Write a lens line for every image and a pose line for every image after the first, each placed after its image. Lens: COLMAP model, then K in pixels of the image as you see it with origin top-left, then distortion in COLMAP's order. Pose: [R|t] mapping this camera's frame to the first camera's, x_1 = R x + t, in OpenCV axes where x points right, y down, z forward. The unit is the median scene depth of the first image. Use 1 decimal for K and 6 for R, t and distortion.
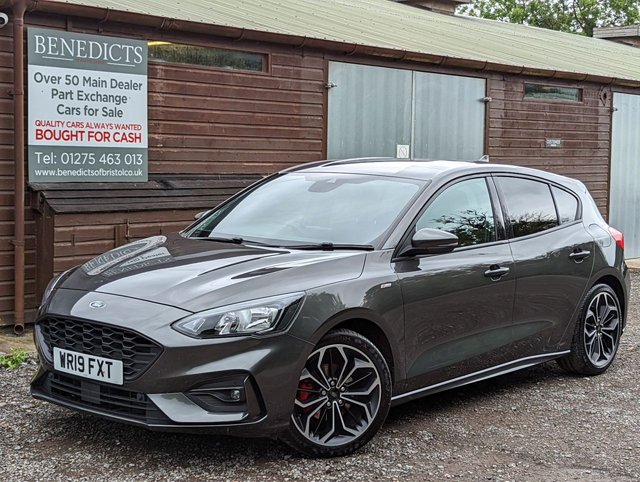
lens RADIAL K [[1087.3, 0, 320.3], [0, 1087.3, 241.1], [0, 0, 1]] dist [0.070489, -0.283978]
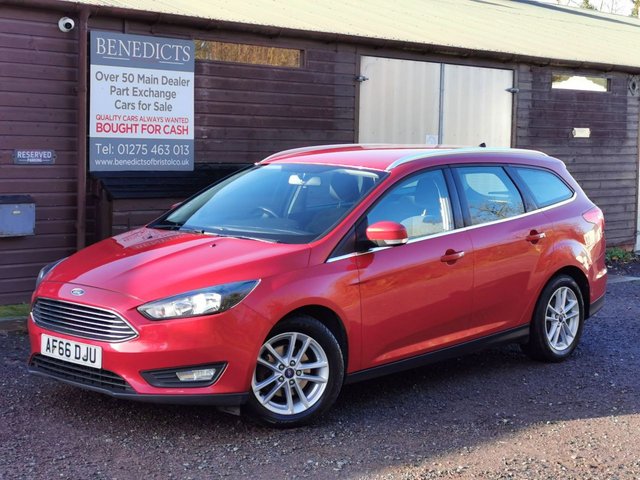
lens RADIAL K [[1172.8, 0, 319.2], [0, 1172.8, 265.5], [0, 0, 1]] dist [0.025847, -0.286230]
pose [[0.999642, 0.013014, -0.023389, -0.004804], [-0.012195, 0.999319, 0.034823, -0.002031], [0.023826, -0.034525, 0.999120, -0.180759]]
